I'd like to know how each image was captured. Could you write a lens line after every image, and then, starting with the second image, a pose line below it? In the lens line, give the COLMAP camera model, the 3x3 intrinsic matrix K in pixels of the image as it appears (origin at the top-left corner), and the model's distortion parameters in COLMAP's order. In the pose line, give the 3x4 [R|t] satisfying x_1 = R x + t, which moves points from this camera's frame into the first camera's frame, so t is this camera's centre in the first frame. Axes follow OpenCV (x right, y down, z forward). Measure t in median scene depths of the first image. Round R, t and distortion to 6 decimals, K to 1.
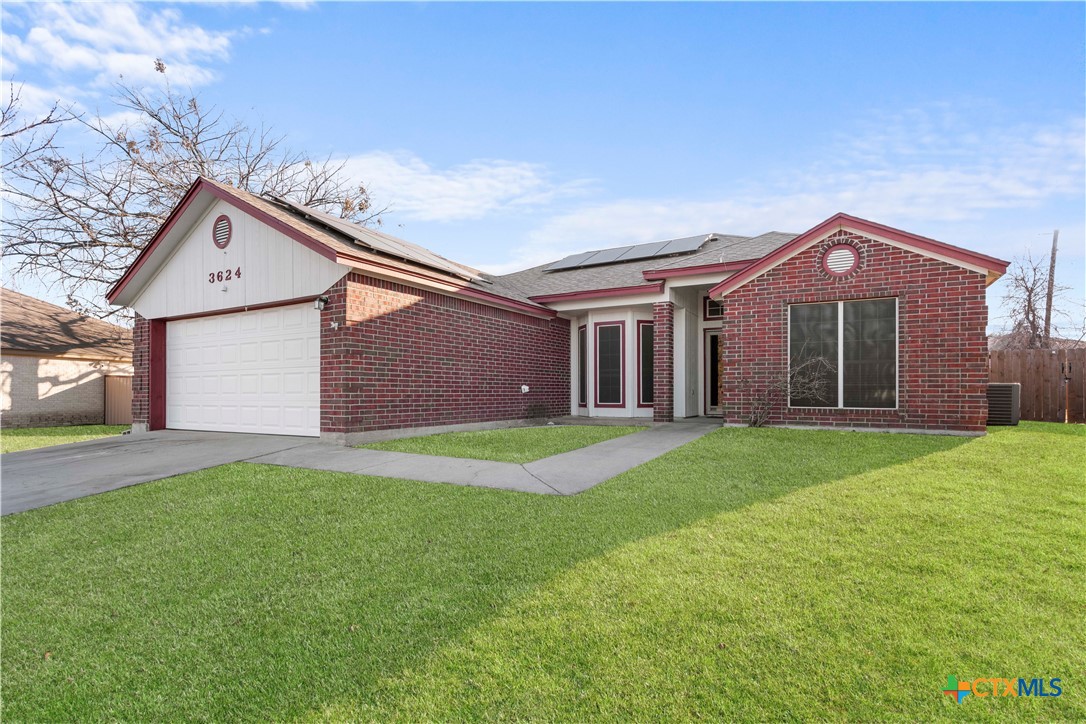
lens RADIAL K [[536.1, 0, 543.0], [0, 536.1, 362.0], [0, 0, 1]] dist [0.000368, 0.000043]
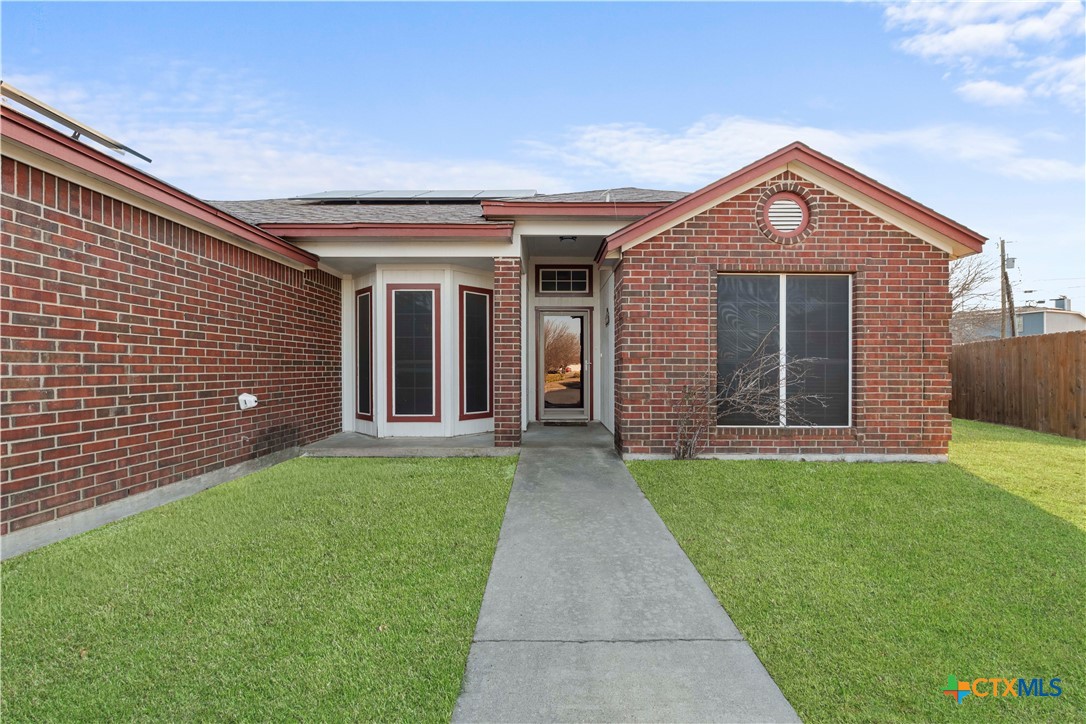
lens RADIAL K [[428.1, 0, 545.5], [0, 428.1, 367.6], [0, 0, 1]] dist [-0.000072, -0.000029]
pose [[0.859148, -0.002045, 0.511723, 0.000771], [-0.028330, 0.998268, 0.051554, -0.010643], [-0.510942, -0.058790, 0.857602, 0.643054]]
